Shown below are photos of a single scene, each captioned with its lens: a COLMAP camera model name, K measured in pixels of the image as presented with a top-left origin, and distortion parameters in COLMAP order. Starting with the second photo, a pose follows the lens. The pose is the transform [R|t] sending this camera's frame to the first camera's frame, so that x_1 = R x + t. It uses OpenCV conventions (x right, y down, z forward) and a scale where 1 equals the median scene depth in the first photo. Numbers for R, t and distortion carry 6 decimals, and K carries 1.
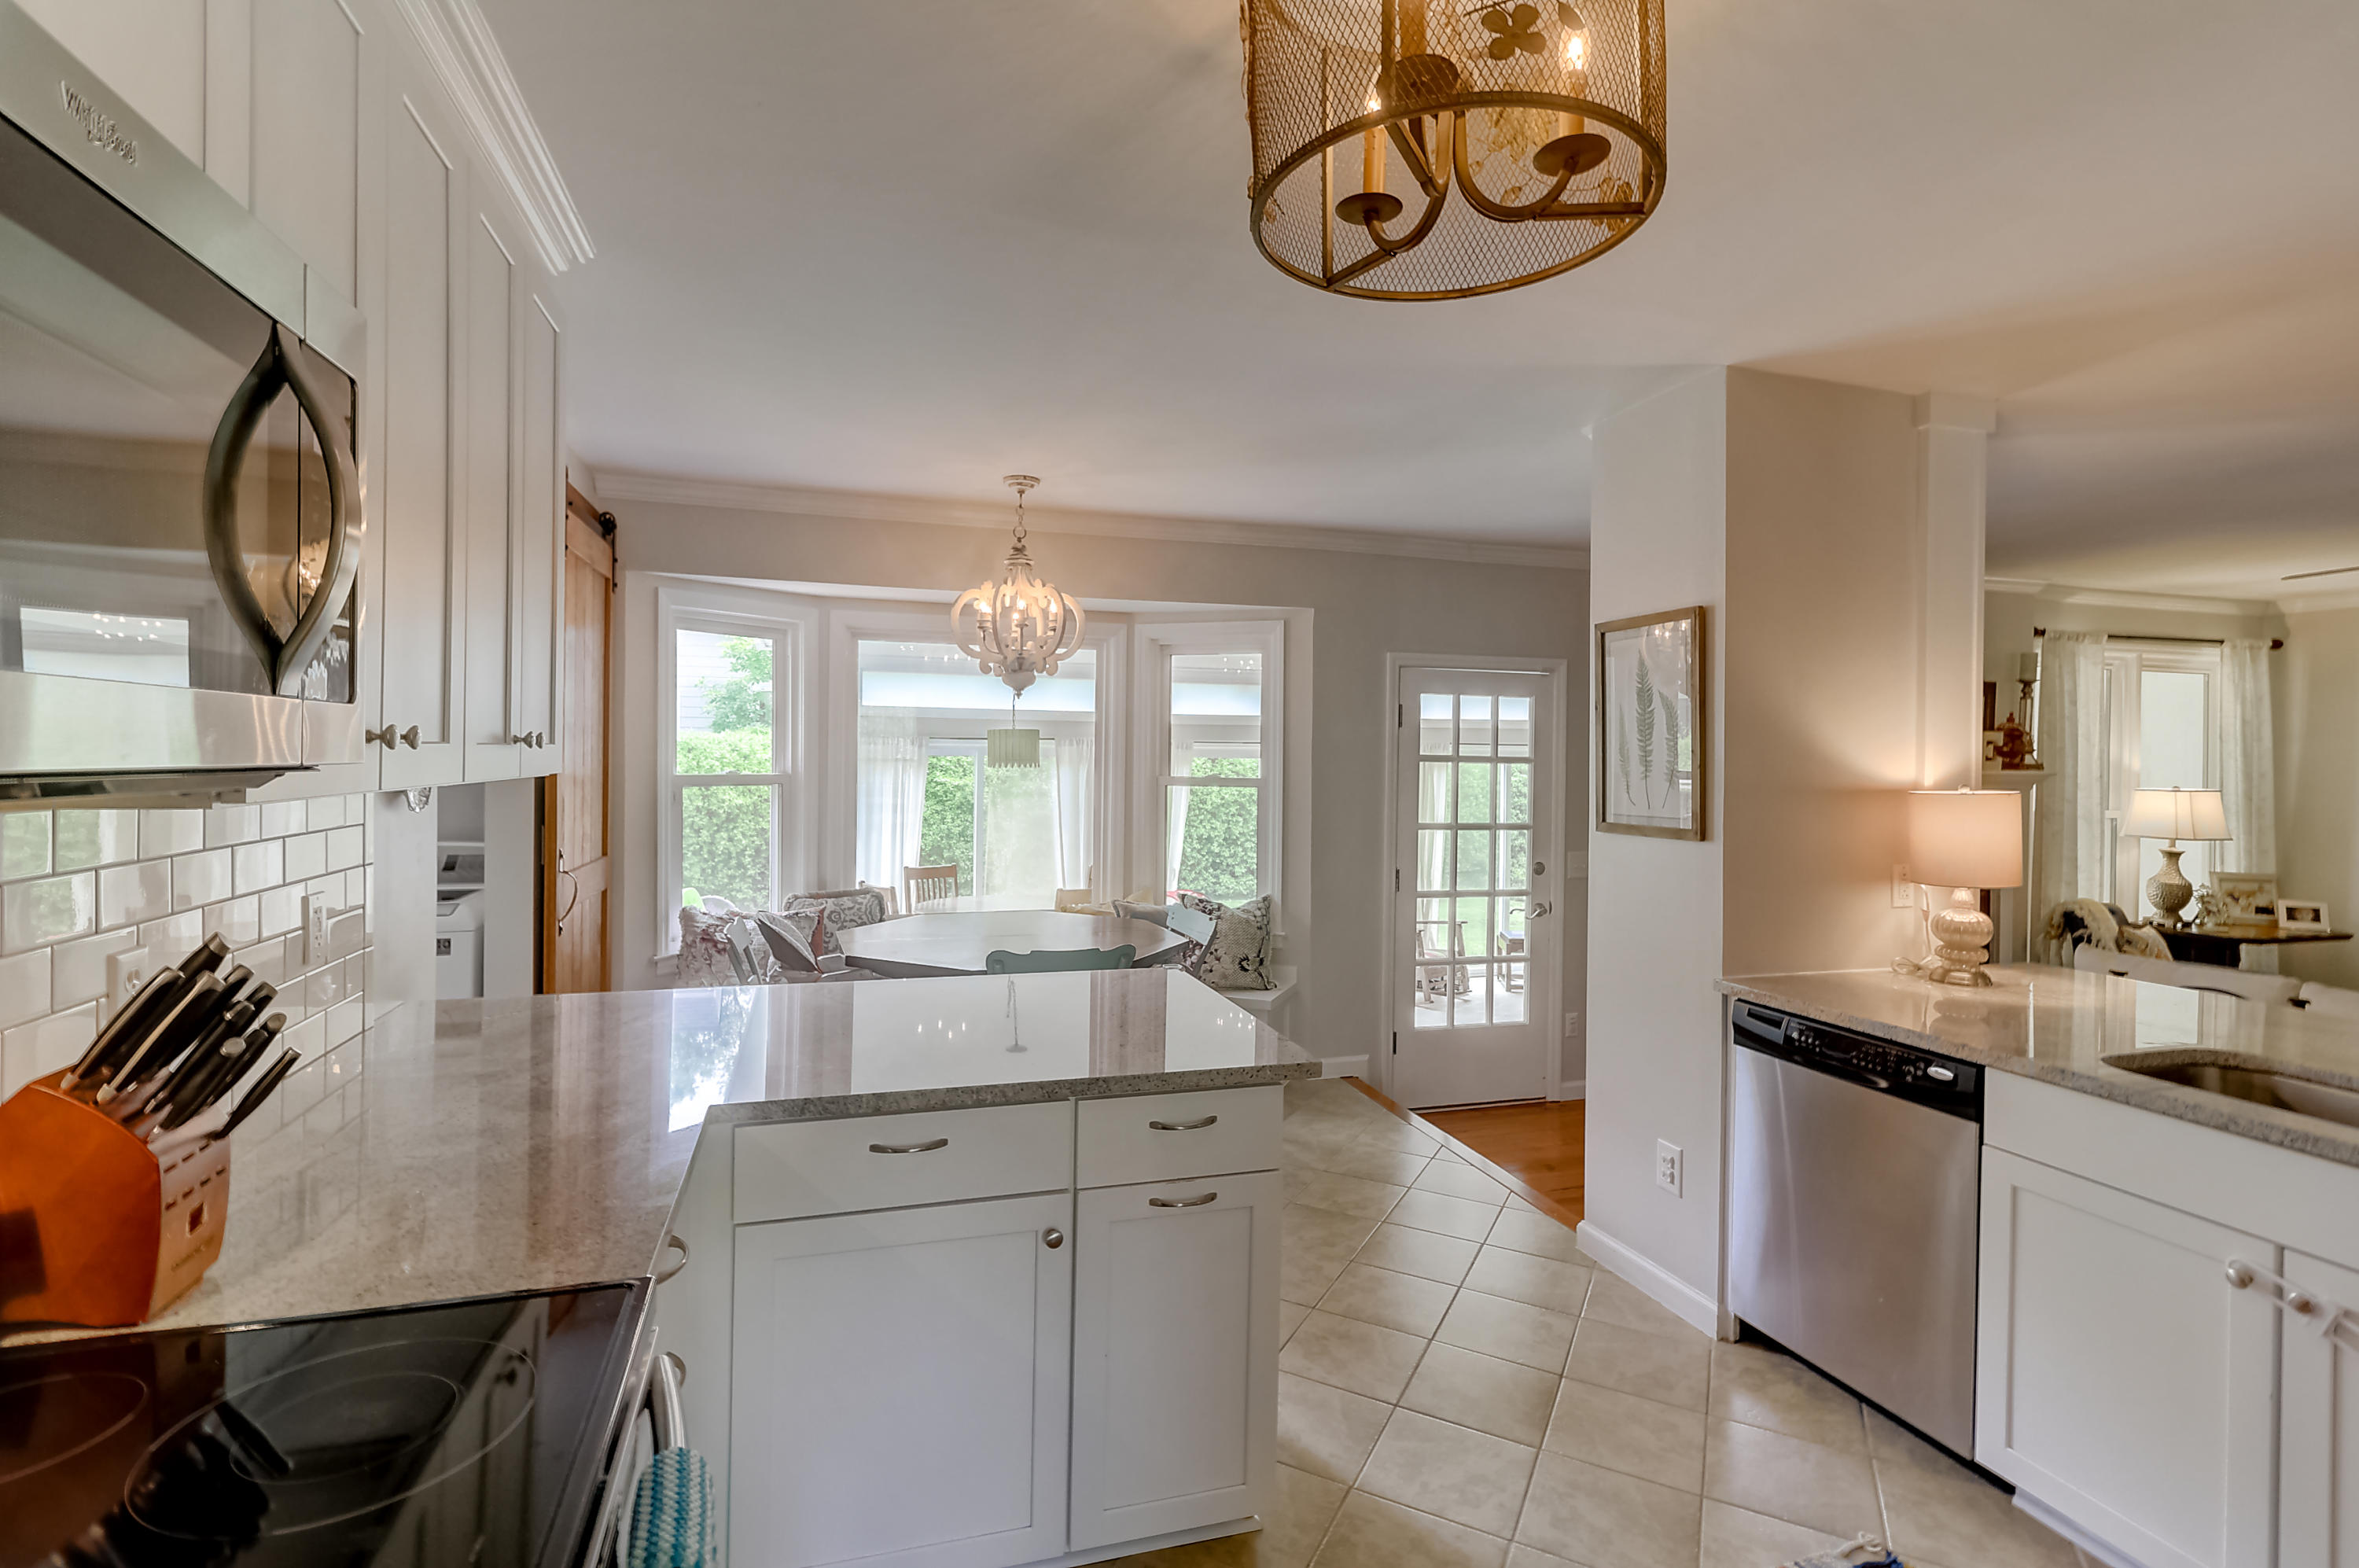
lens RADIAL K [[1081.8, 0, 1172.0], [0, 1081.8, 760.6], [0, 0, 1]] dist [0.001534, -0.002043]
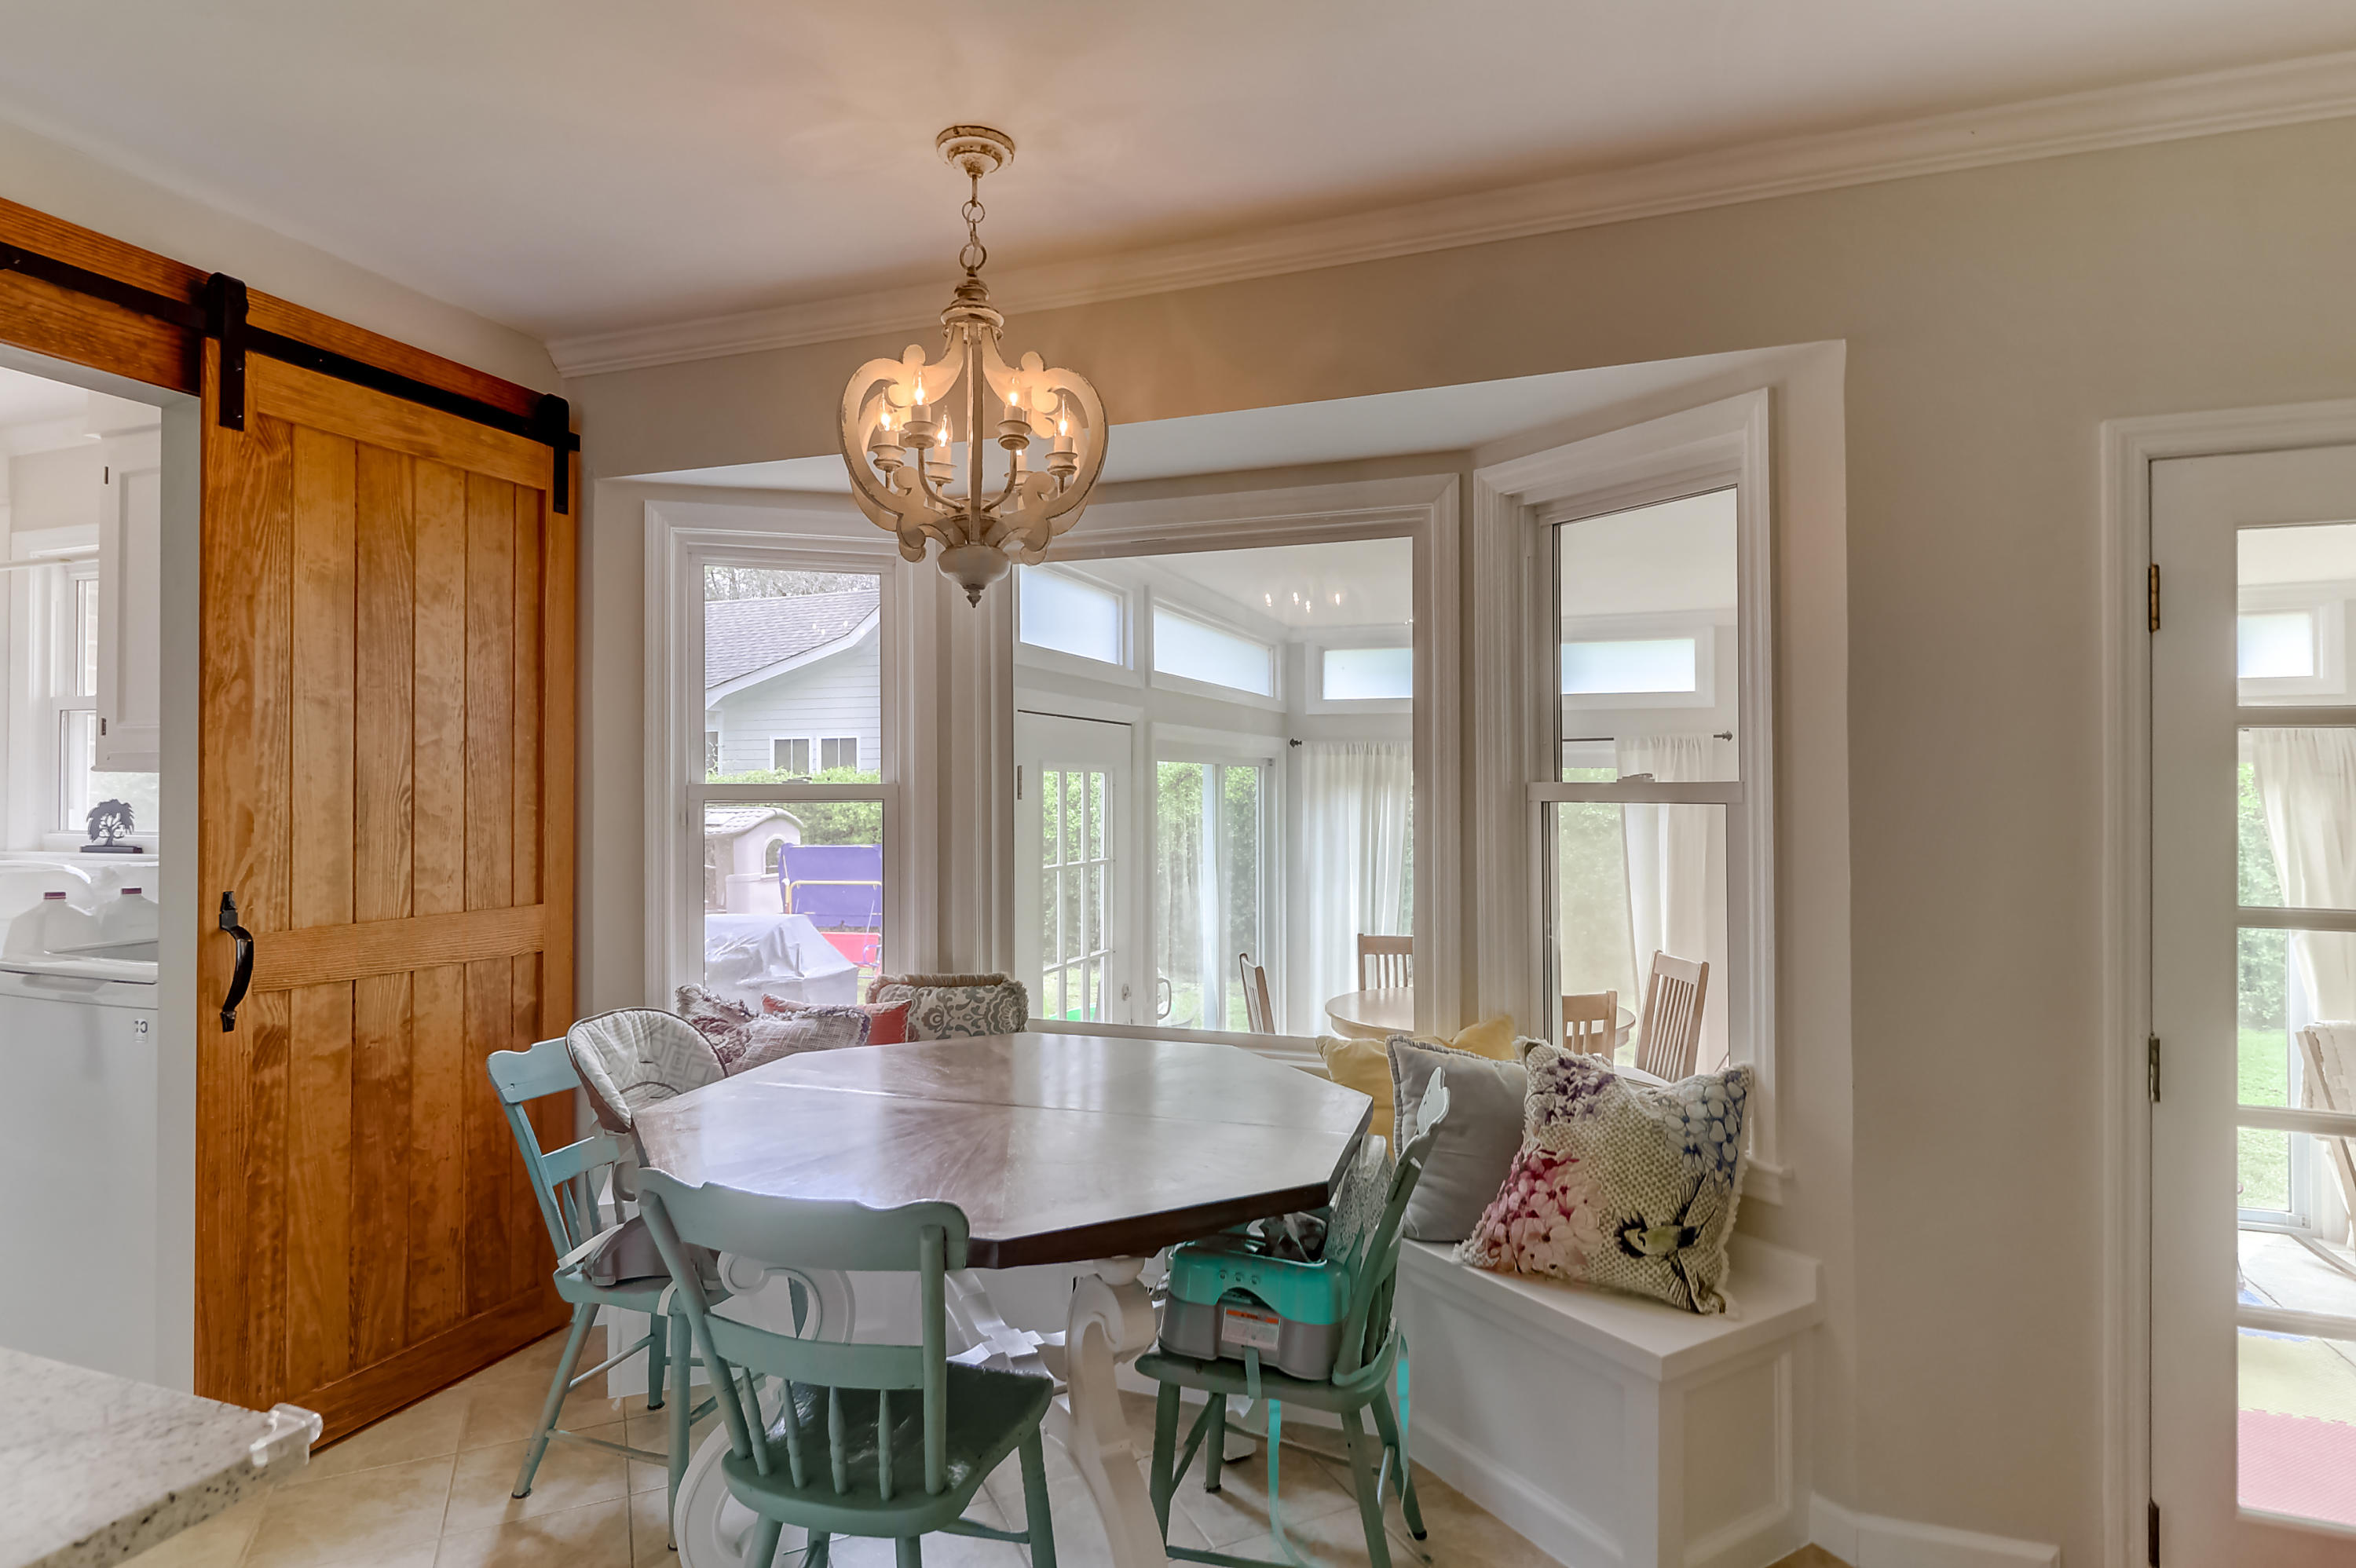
lens RADIAL K [[1241.4, 0, 1166.9], [0, 1241.4, 778.0], [0, 0, 1]] dist [0.005034, -0.000281]
pose [[0.797498, -0.018509, -0.603037, 0.199001], [0.009444, 0.999790, -0.018197, 0.021830], [0.603247, 0.008817, 0.797505, 0.492060]]
